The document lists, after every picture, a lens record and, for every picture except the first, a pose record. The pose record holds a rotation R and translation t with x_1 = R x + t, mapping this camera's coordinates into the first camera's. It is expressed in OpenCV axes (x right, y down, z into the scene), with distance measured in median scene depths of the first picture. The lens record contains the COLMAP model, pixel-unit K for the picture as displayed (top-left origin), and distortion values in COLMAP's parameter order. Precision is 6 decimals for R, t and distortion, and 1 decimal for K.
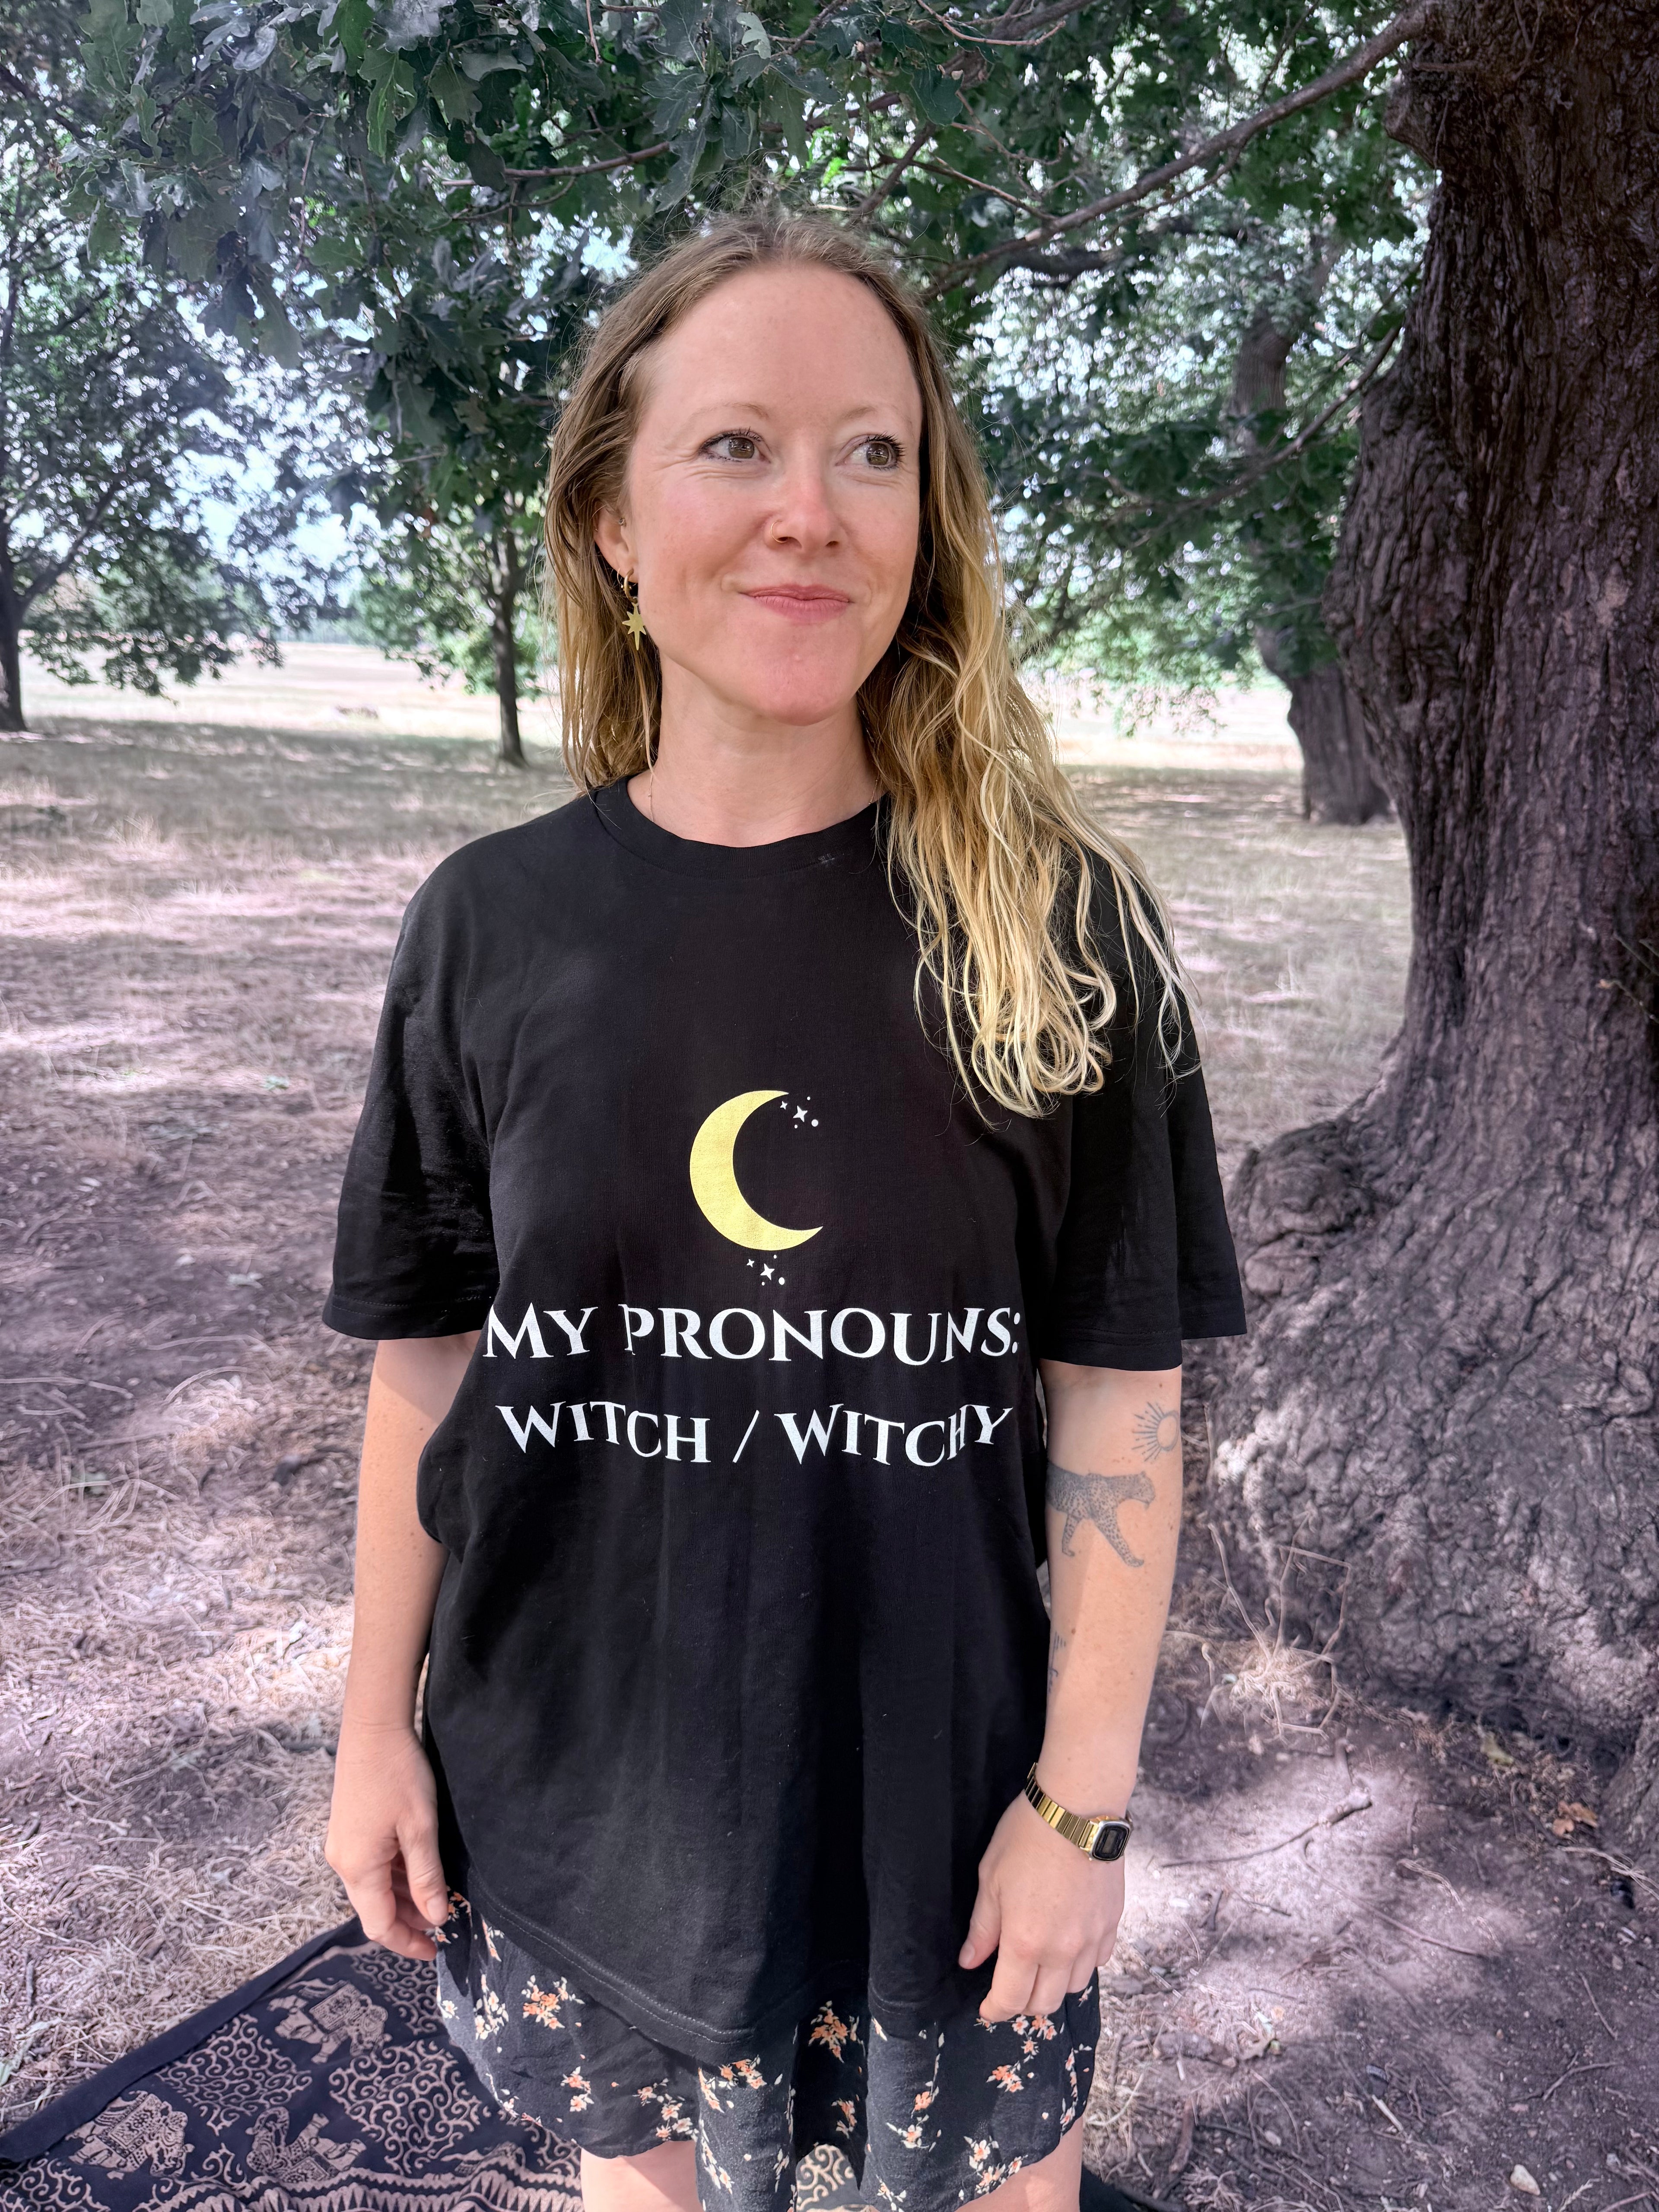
lens RADIAL K [[1543.9, 0, 850.0], [0, 1543.9, 1109.9], [0, 0, 1]] dist [0.003707, -0.005810]
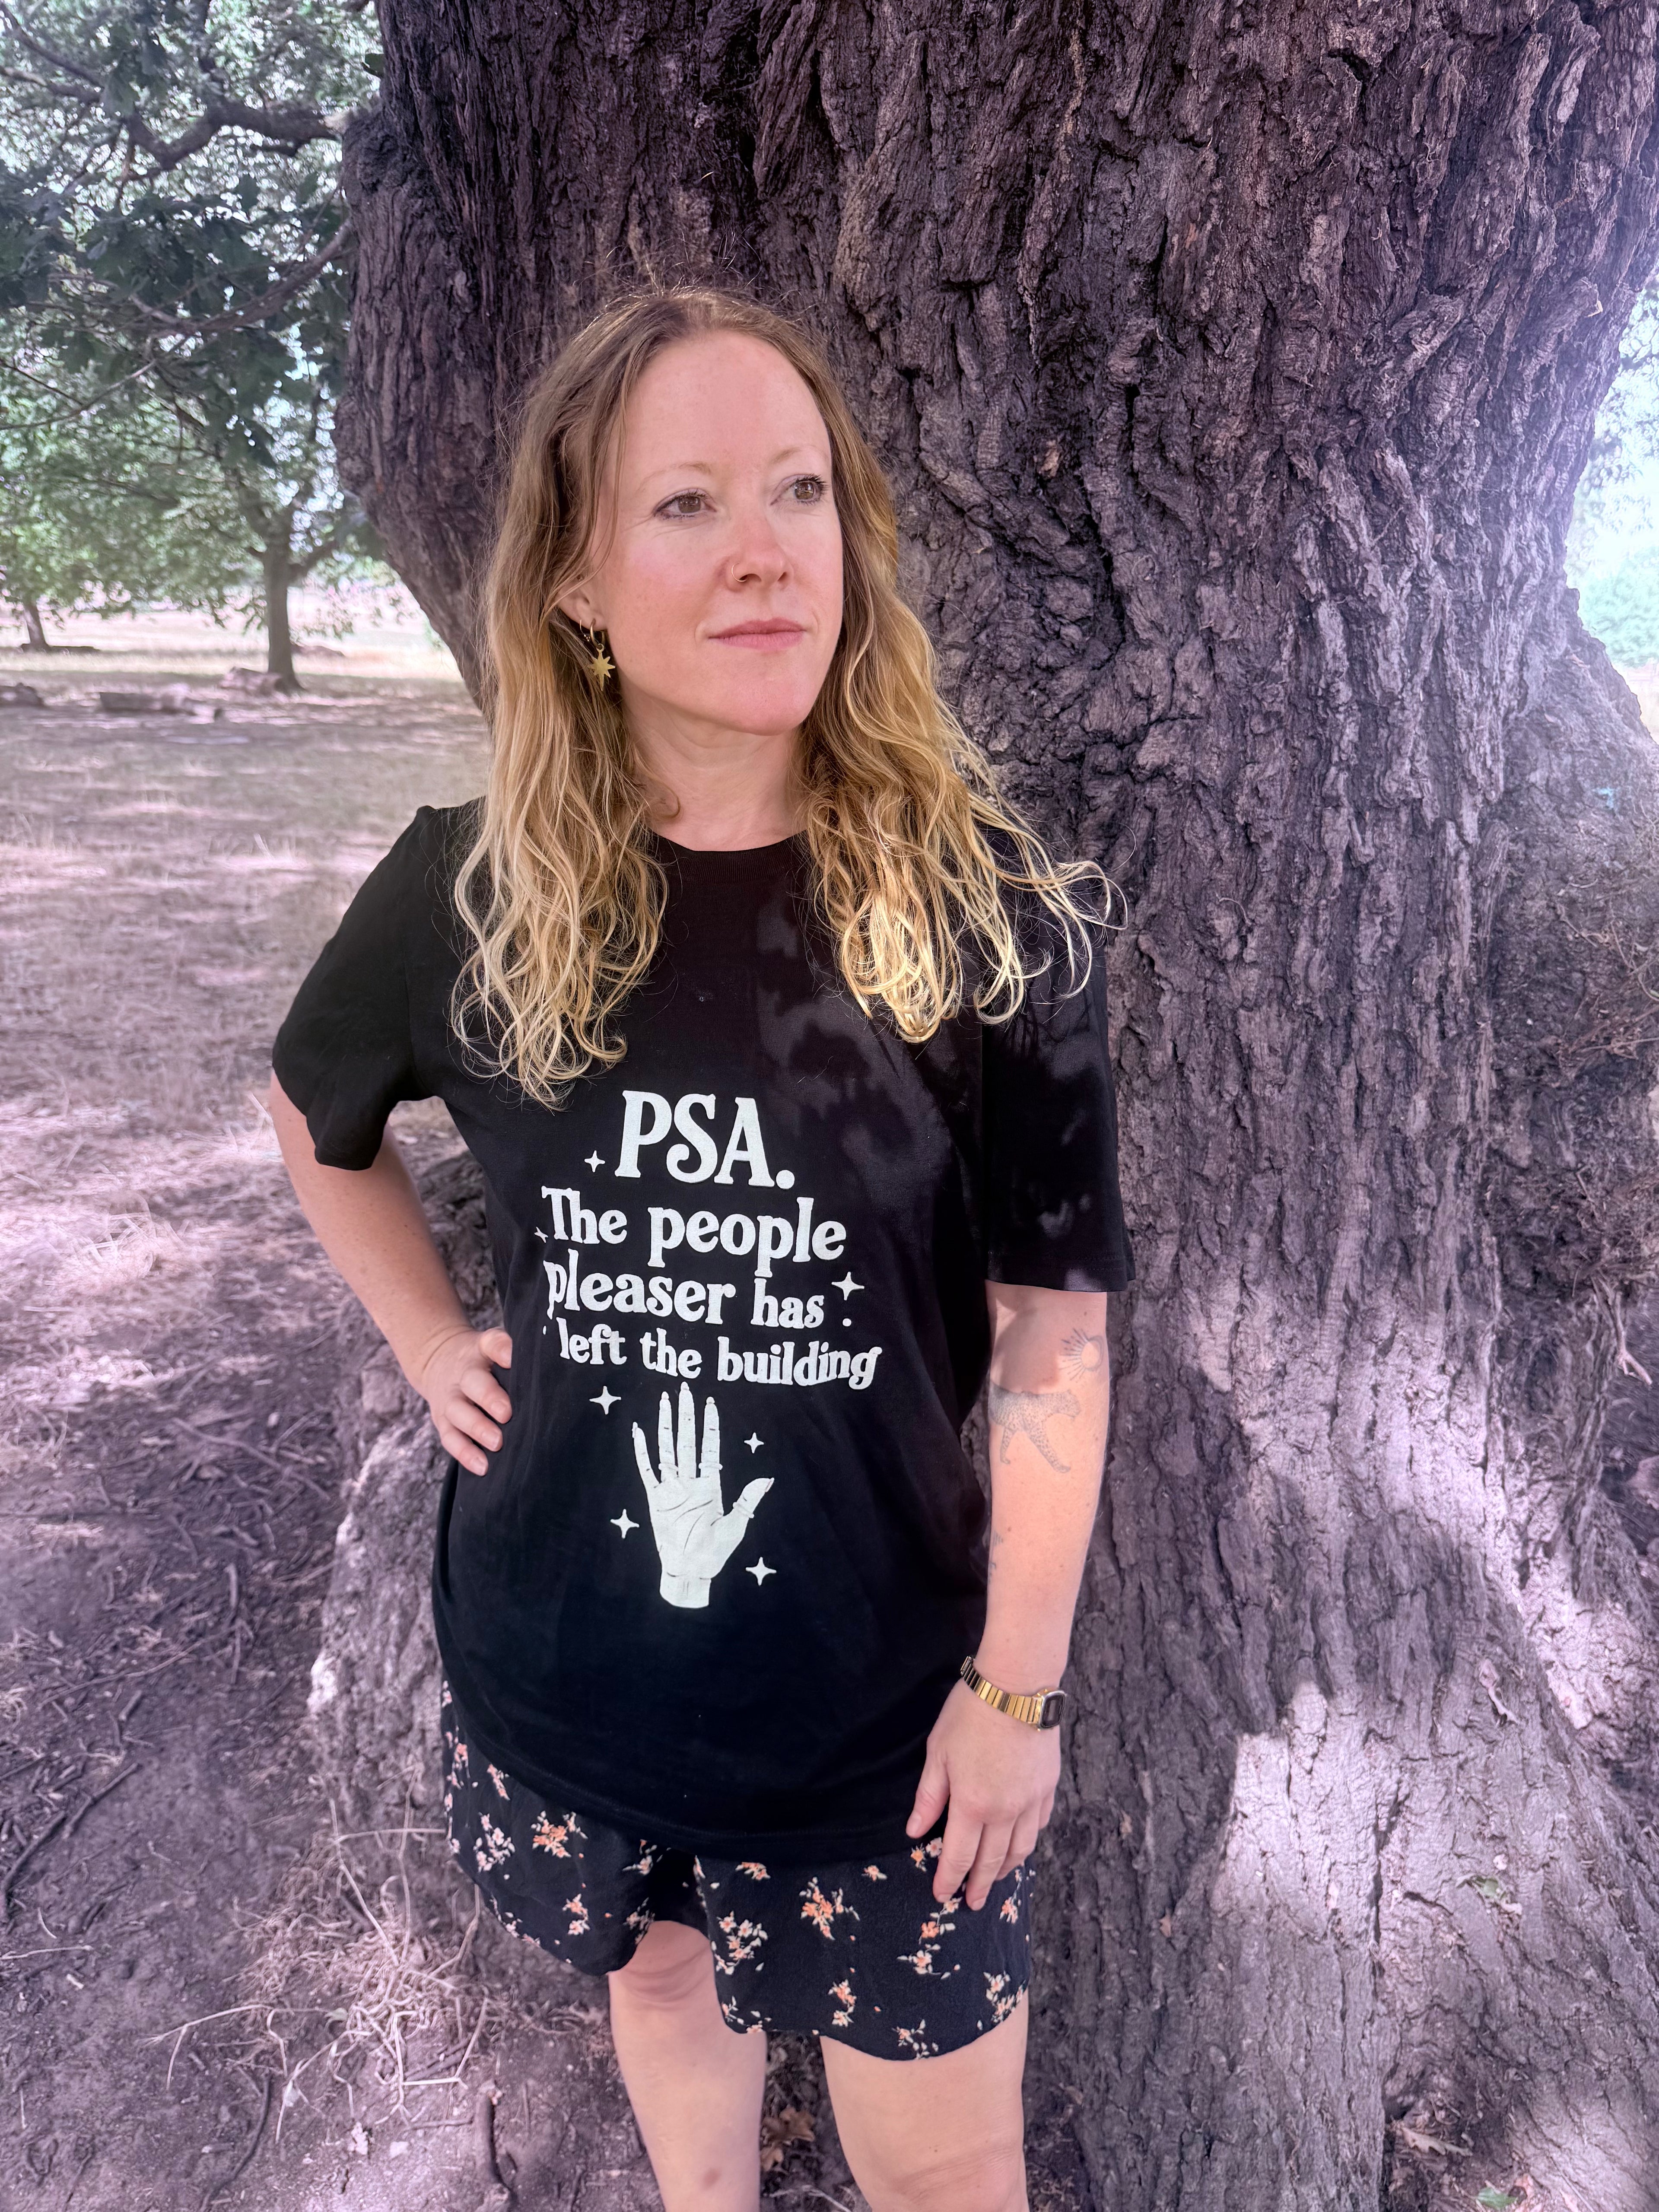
lens RADIAL K [[1543.9, 0, 818.2], [0, 1543.9, 1091.3], [0, 0, 1]] dist [0.003707, -0.005810]
pose [[0.919582, -0.117302, 0.374979, 0.210556], [0.101005, 0.992895, 0.062901, -0.058402], [-0.379693, -0.019968, 0.924897, 0.259995]]
